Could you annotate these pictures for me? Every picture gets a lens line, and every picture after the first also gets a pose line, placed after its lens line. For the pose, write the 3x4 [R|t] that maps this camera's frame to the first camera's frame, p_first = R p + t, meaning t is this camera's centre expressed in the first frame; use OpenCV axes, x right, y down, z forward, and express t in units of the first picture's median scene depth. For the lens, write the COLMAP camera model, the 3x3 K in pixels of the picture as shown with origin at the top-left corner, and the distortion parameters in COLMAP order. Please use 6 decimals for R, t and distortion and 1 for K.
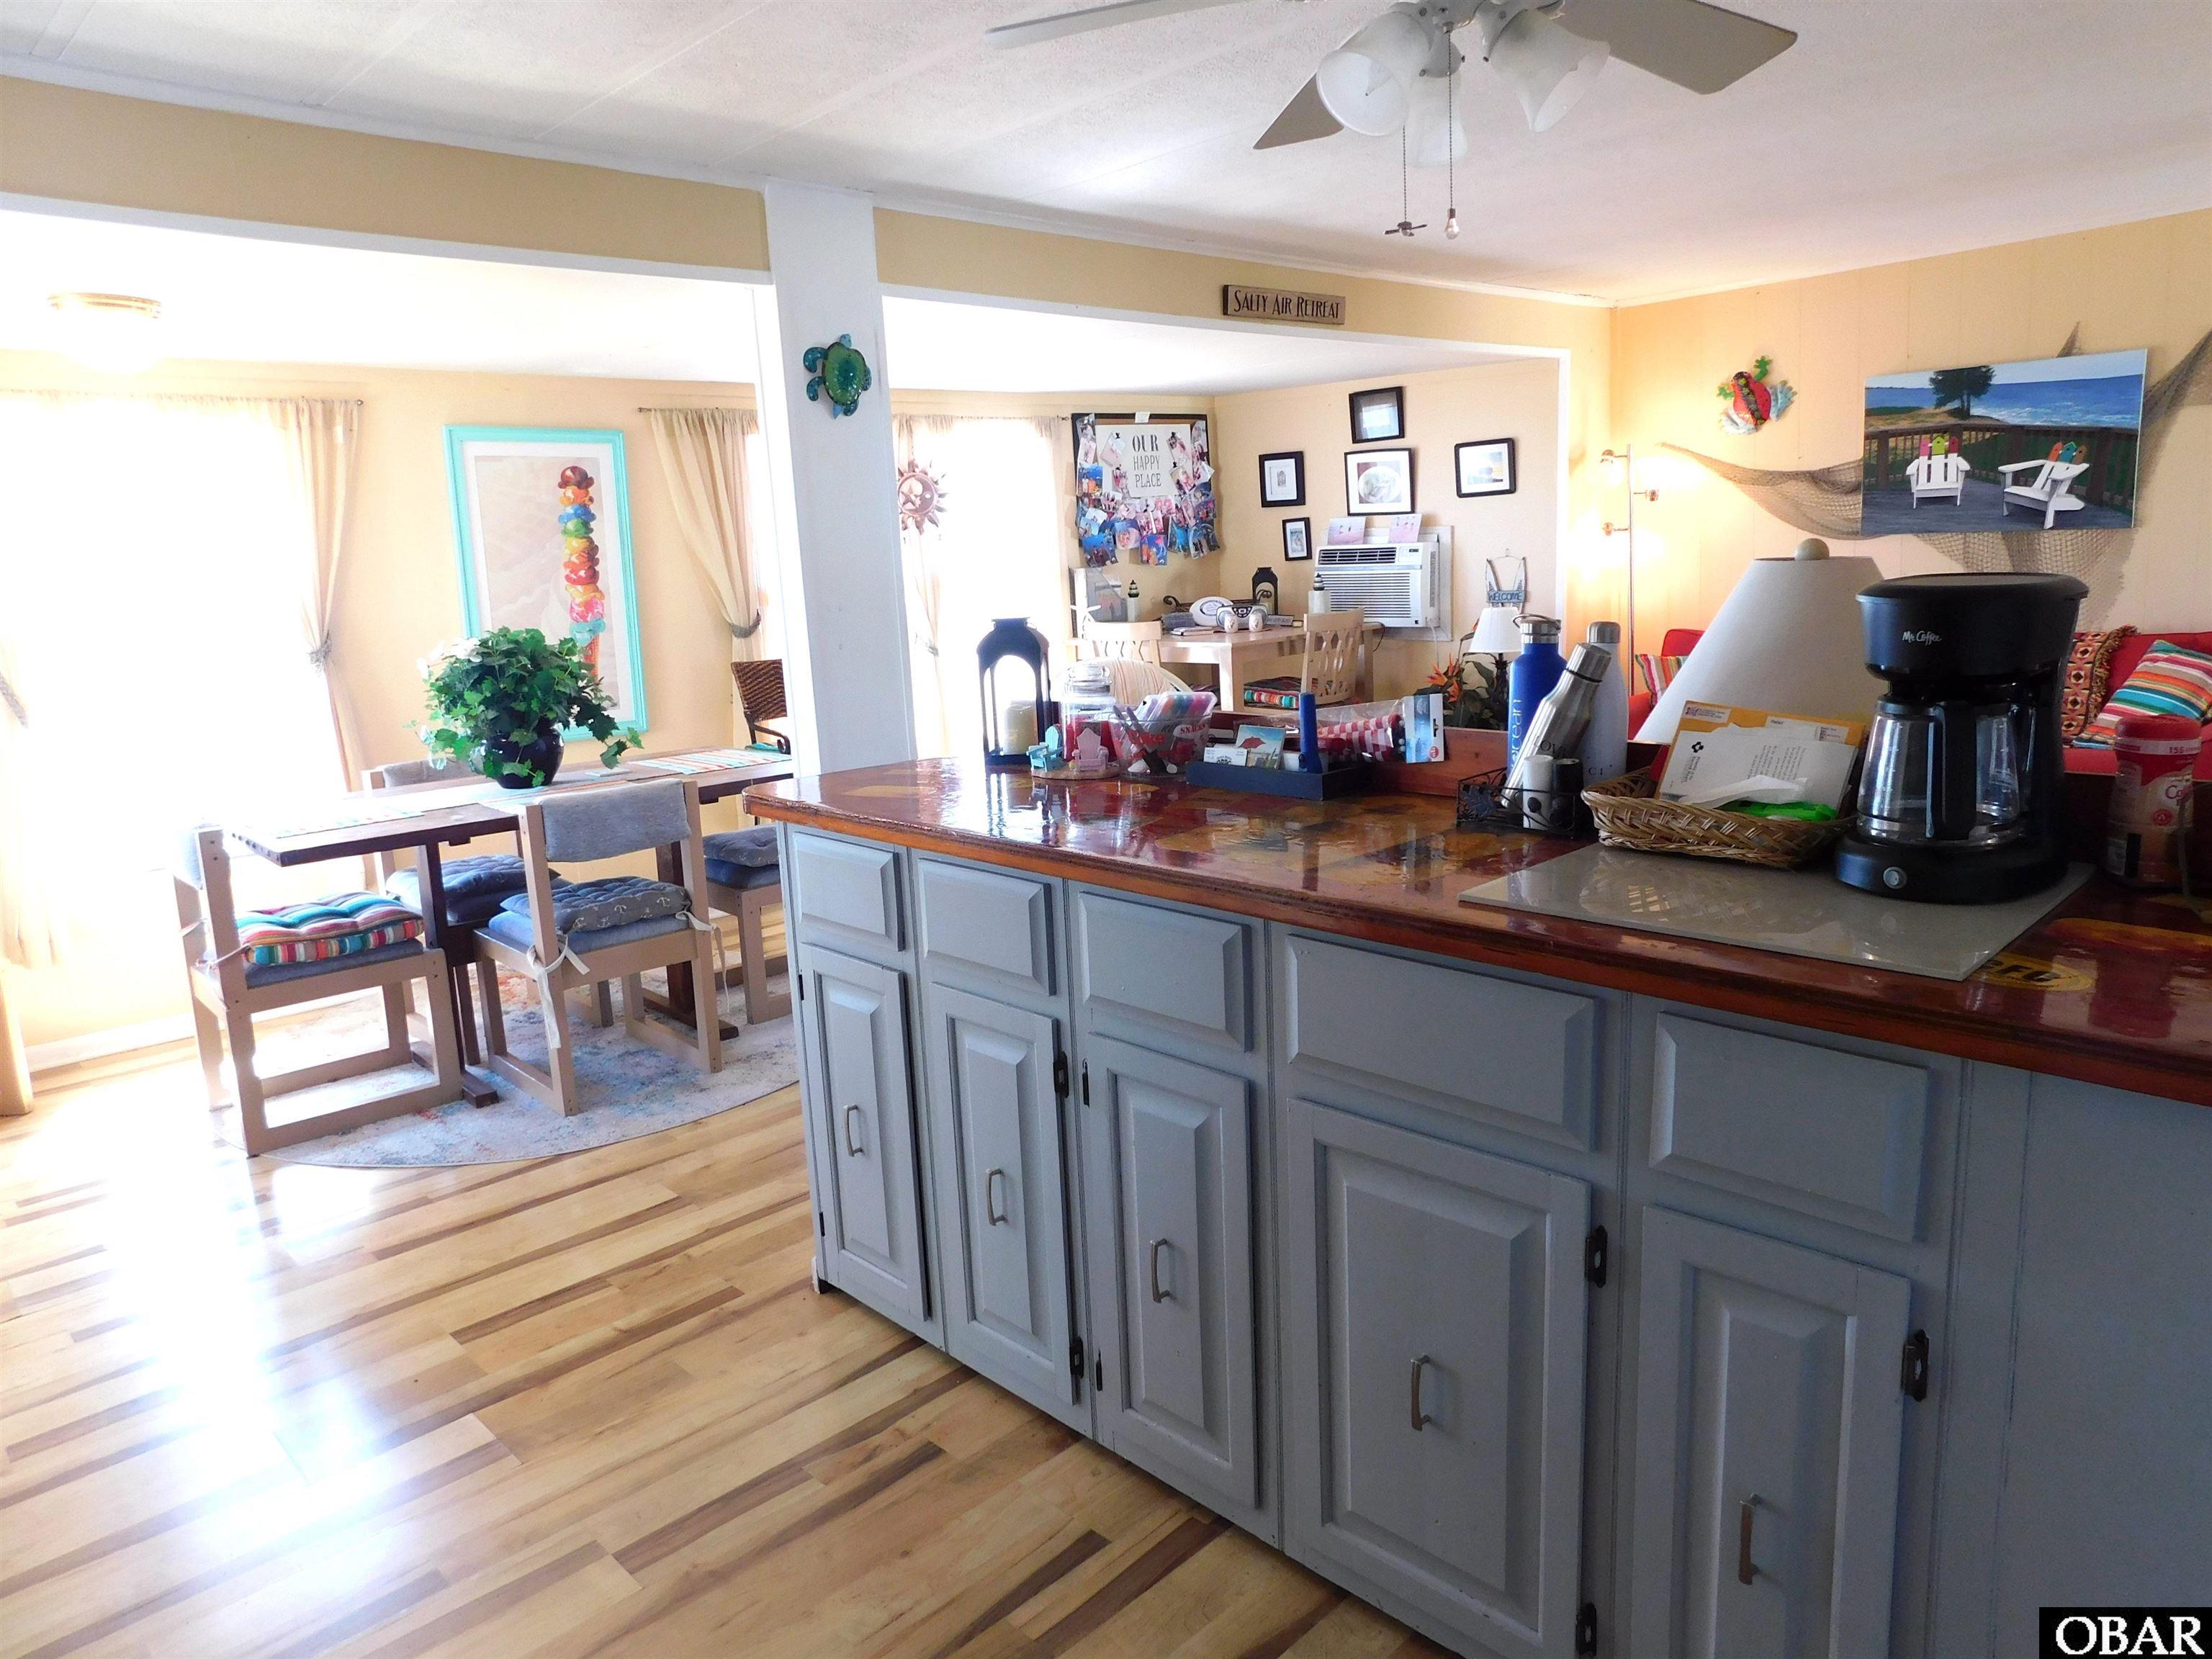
lens RADIAL K [[1472.5, 0, 1106.0], [0, 1472.5, 829.5], [0, 0, 1]] dist [-0.068594, 0.061368]
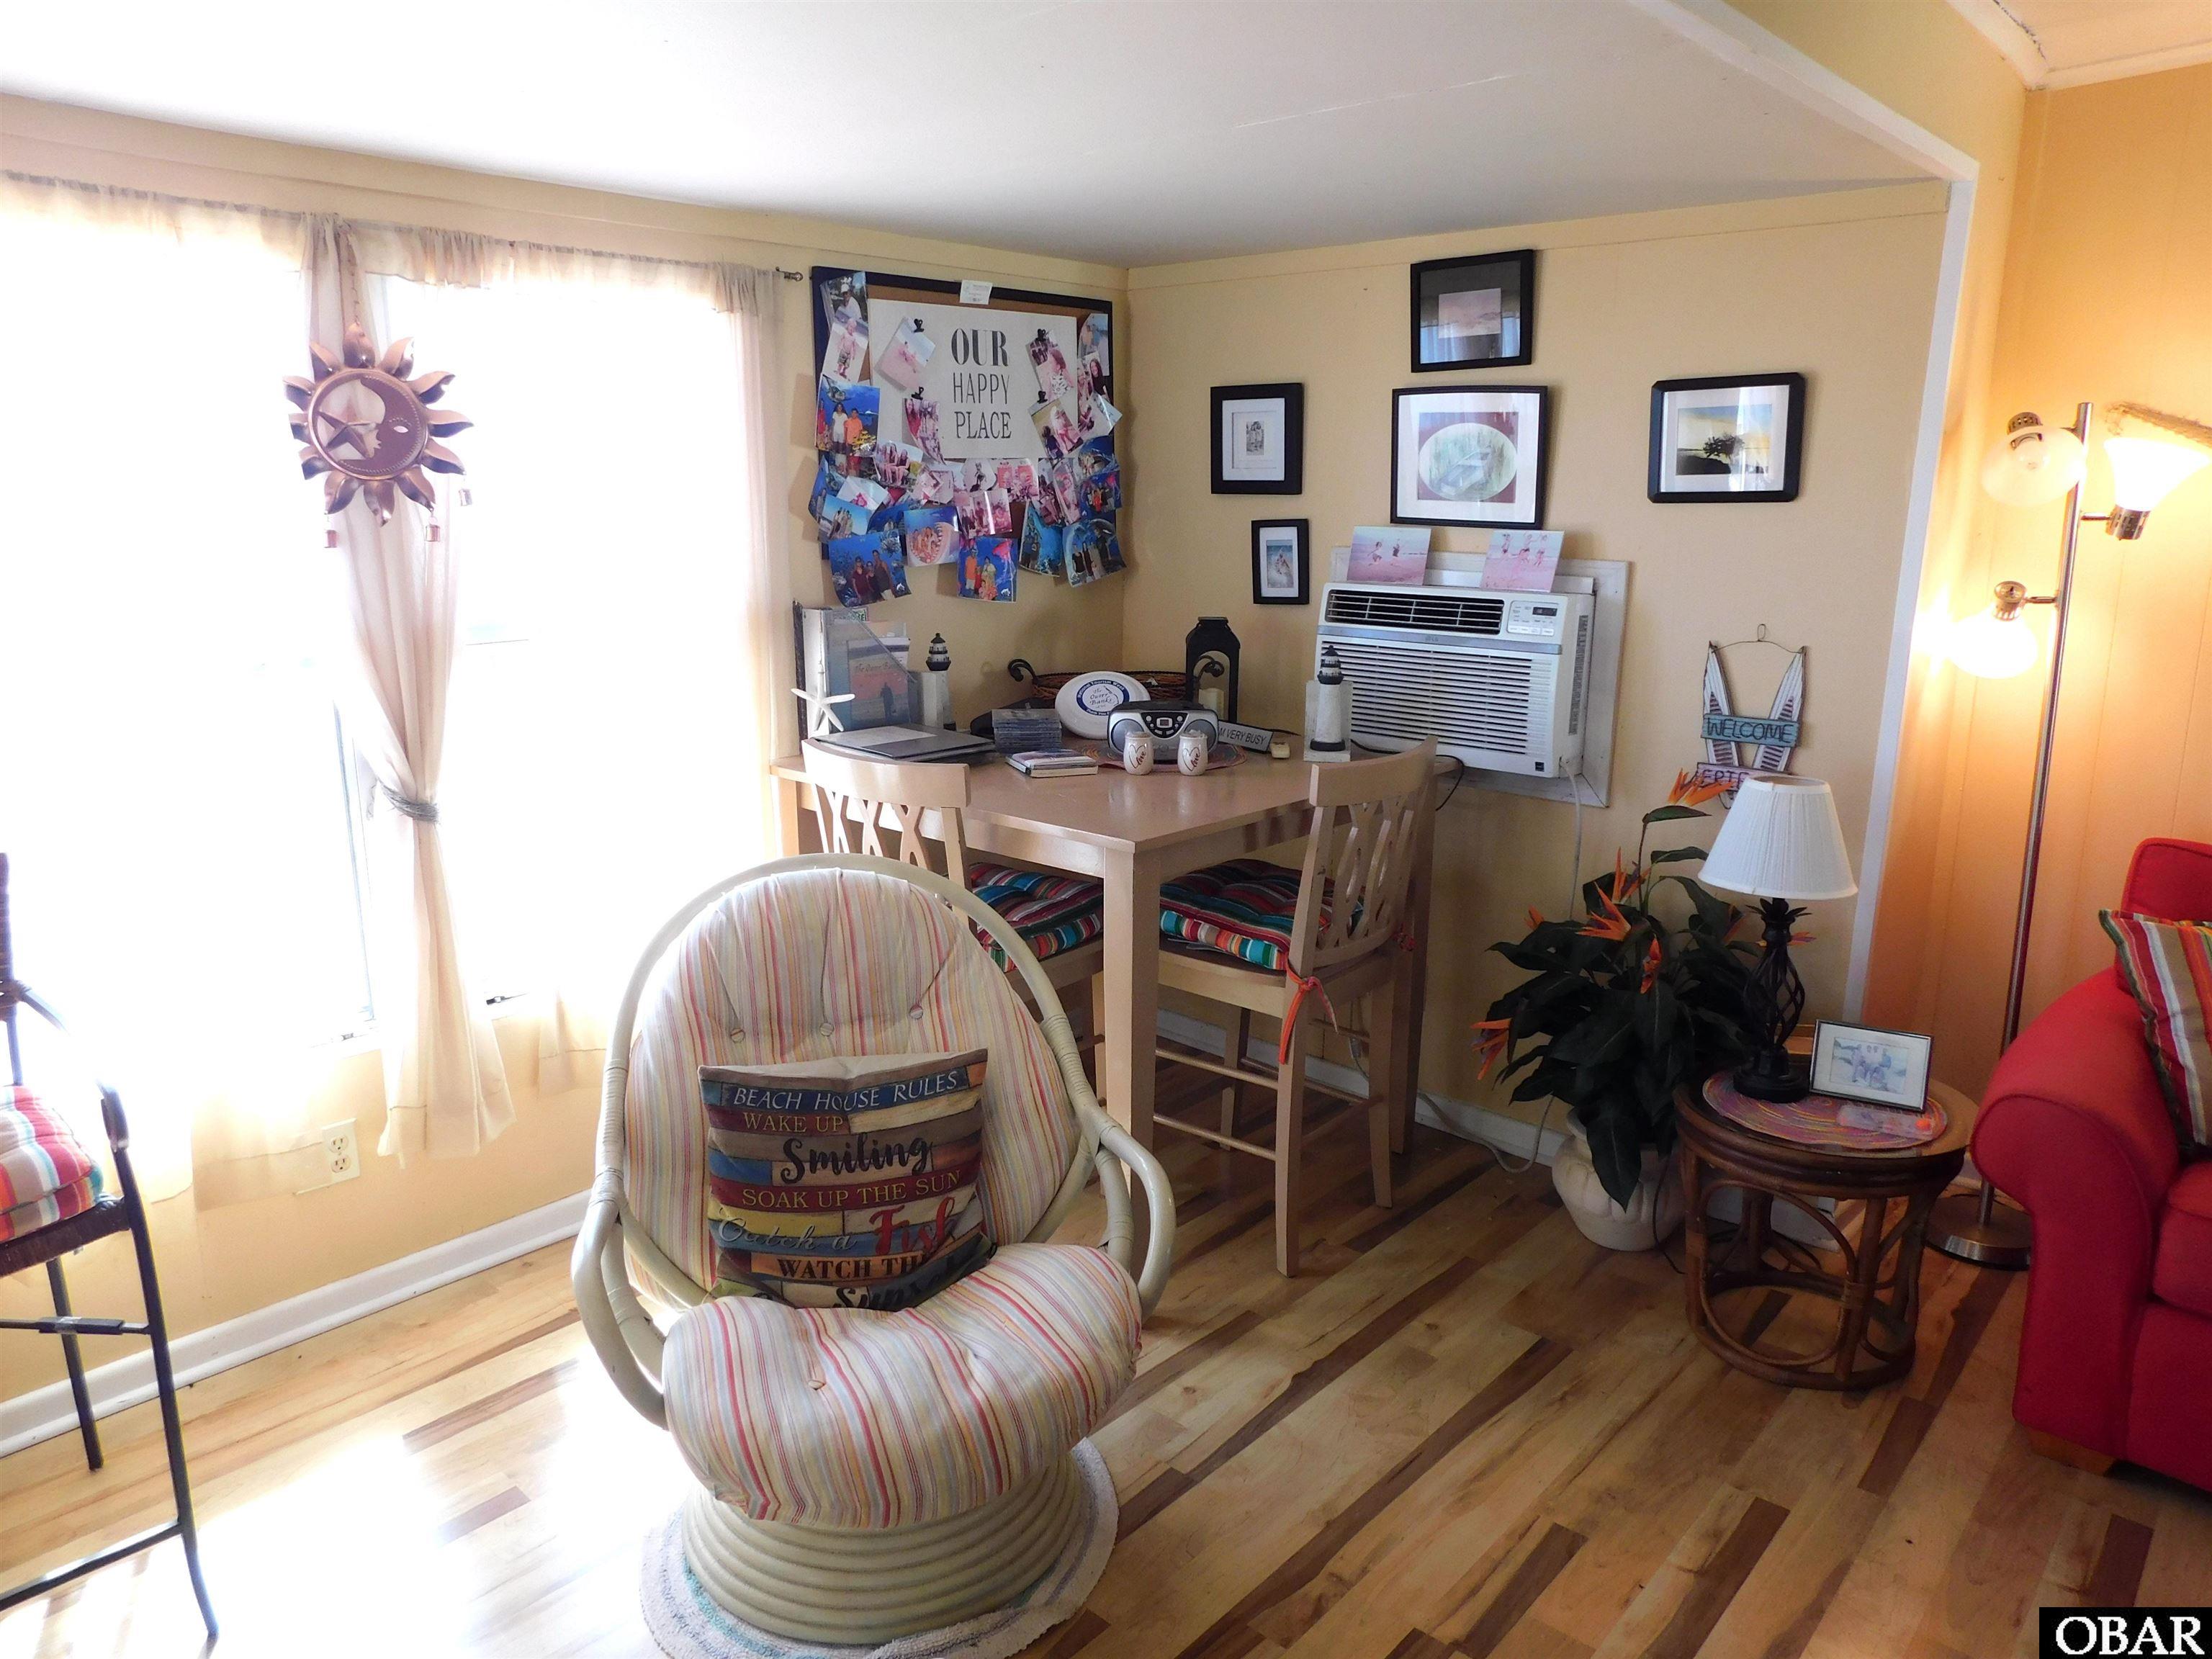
lens RADIAL K [[1472.5, 0, 1106.0], [0, 1472.5, 829.5], [0, 0, 1]] dist [-0.068594, 0.061368]
pose [[0.997060, 0.042573, 0.063710, 0.045183], [-0.044225, 0.998715, 0.024746, -0.121348], [-0.062575, -0.027491, 0.997662, 0.524085]]
